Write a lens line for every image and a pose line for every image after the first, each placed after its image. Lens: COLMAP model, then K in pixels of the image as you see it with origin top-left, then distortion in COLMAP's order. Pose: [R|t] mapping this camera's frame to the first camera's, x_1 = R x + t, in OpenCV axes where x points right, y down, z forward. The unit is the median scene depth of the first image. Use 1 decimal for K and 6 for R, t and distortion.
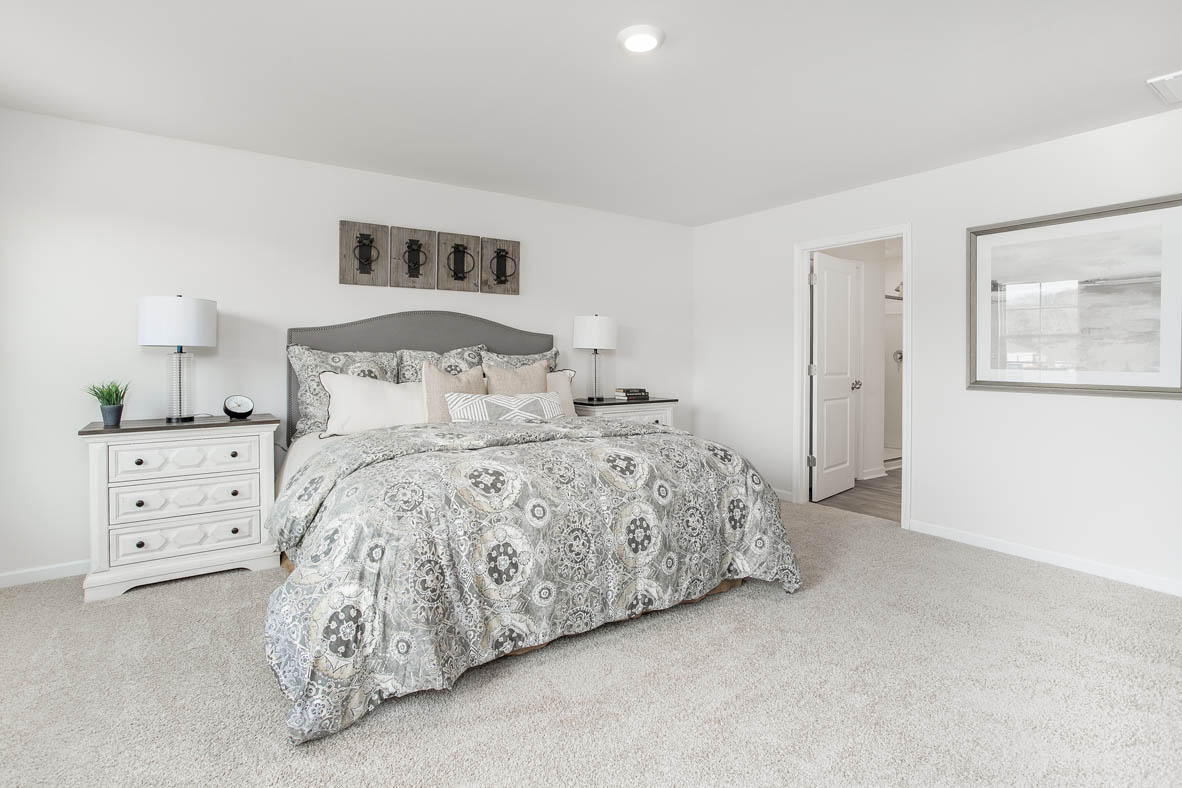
lens RADIAL K [[579.4, 0, 587.6], [0, 579.4, 359.9], [0, 0, 1]] dist [-0.002566, 0.000282]
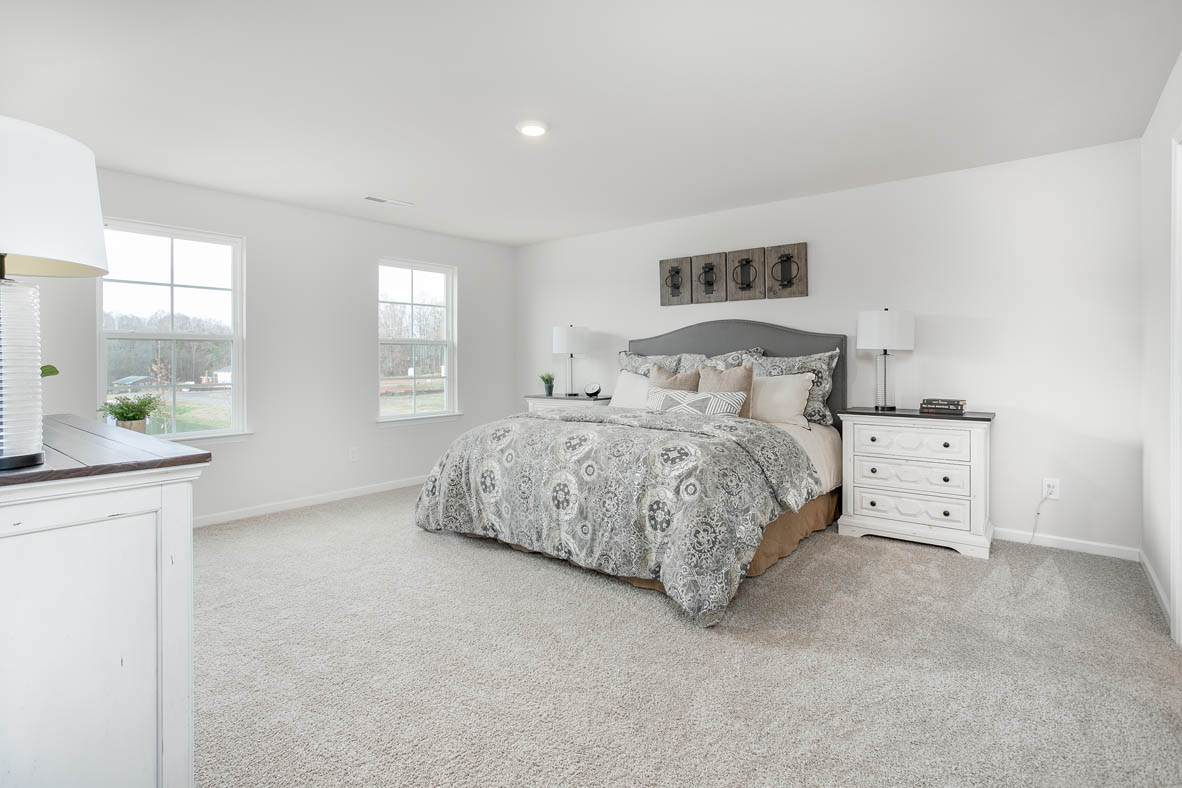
lens RADIAL K [[579.4, 0, 587.6], [0, 579.4, 359.9], [0, 0, 1]] dist [-0.002566, 0.000282]
pose [[0.302451, -0.001163, -0.953164, 1.261792], [-0.004431, 0.999987, -0.002626, 0.000819], [0.953155, 0.005018, 0.302442, 0.624258]]
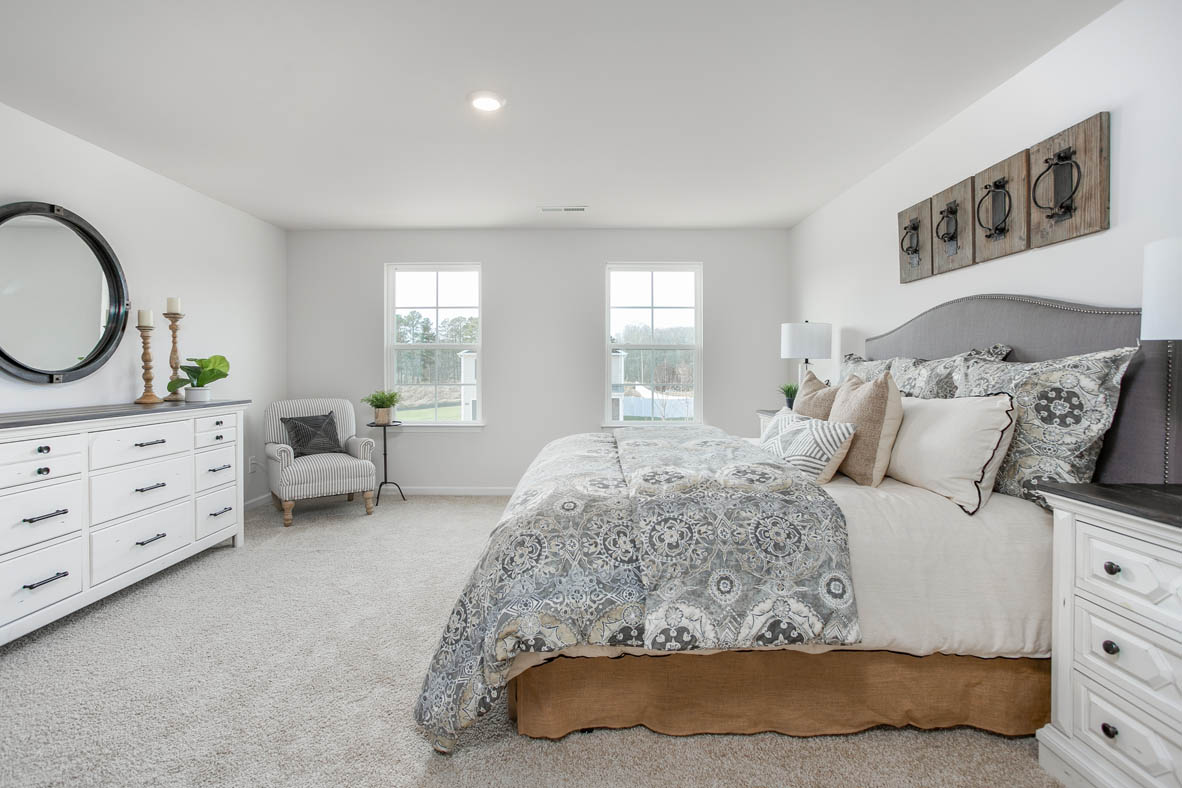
lens RADIAL K [[566.3, 0, 593.8], [0, 566.3, 372.5], [0, 0, 1]] dist [0.000649, 0.000506]
pose [[-0.537681, 0.002975, -0.843143, 0.841931], [-0.016218, 0.999772, 0.013870, -0.000635], [0.842992, 0.021132, -0.537510, 1.616071]]
